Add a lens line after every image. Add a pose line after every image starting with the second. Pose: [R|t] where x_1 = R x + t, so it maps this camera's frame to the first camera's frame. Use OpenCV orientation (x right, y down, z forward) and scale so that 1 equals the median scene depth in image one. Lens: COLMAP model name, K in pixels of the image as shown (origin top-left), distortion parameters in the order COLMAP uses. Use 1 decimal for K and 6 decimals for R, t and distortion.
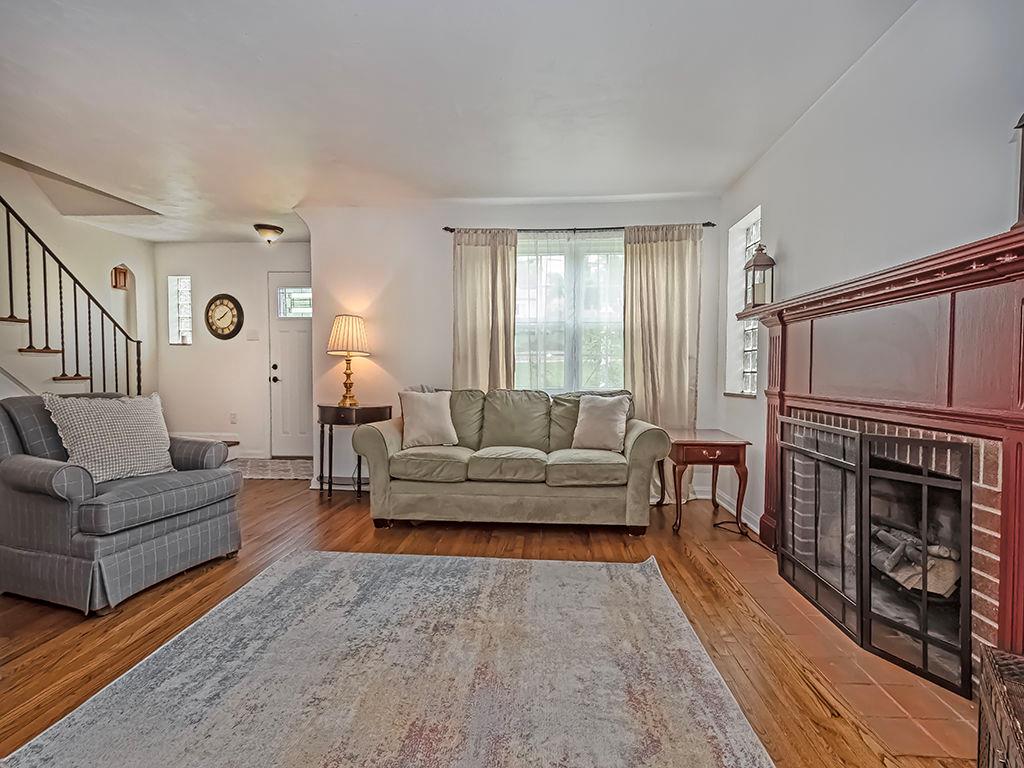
lens RADIAL K [[461.7, 0, 510.0], [0, 461.7, 379.6], [0, 0, 1]] dist [0.014256, 0.000112]
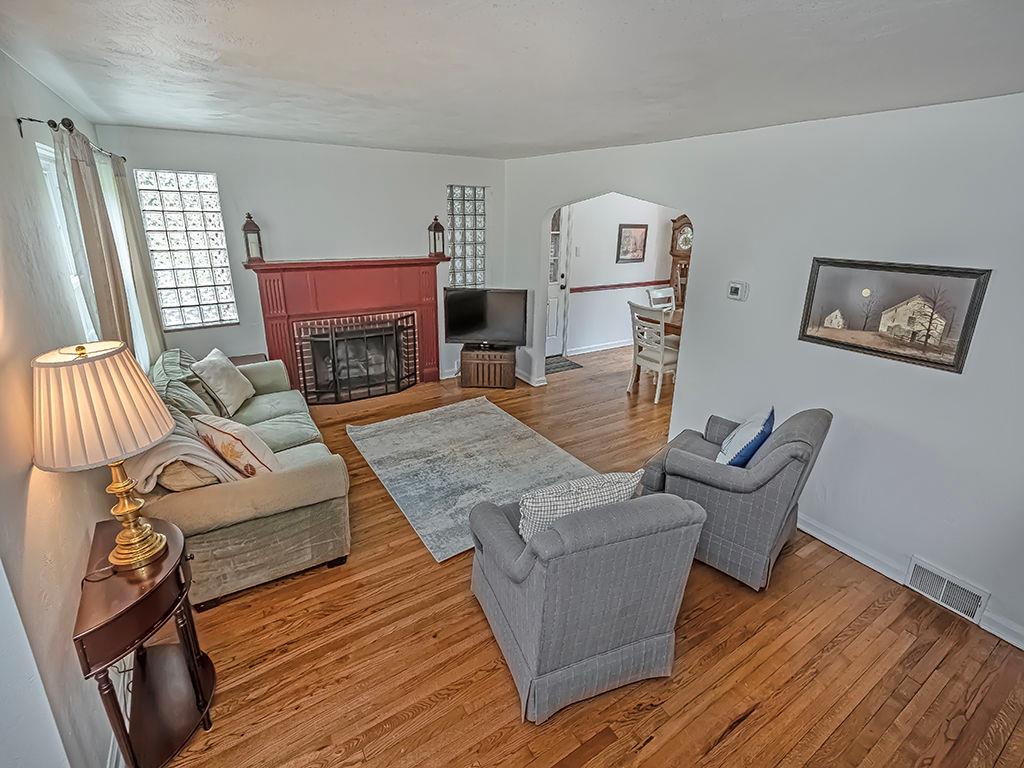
lens RADIAL K [[490.6, 0, 513.9], [0, 490.6, 365.2], [0, 0, 1]] dist [-0.000341, -0.000019]
pose [[-0.611770, -0.247809, 0.751218, -0.467508], [0.002464, 0.949062, 0.315080, -0.131658], [-0.791032, 0.194607, -0.579997, 0.534136]]
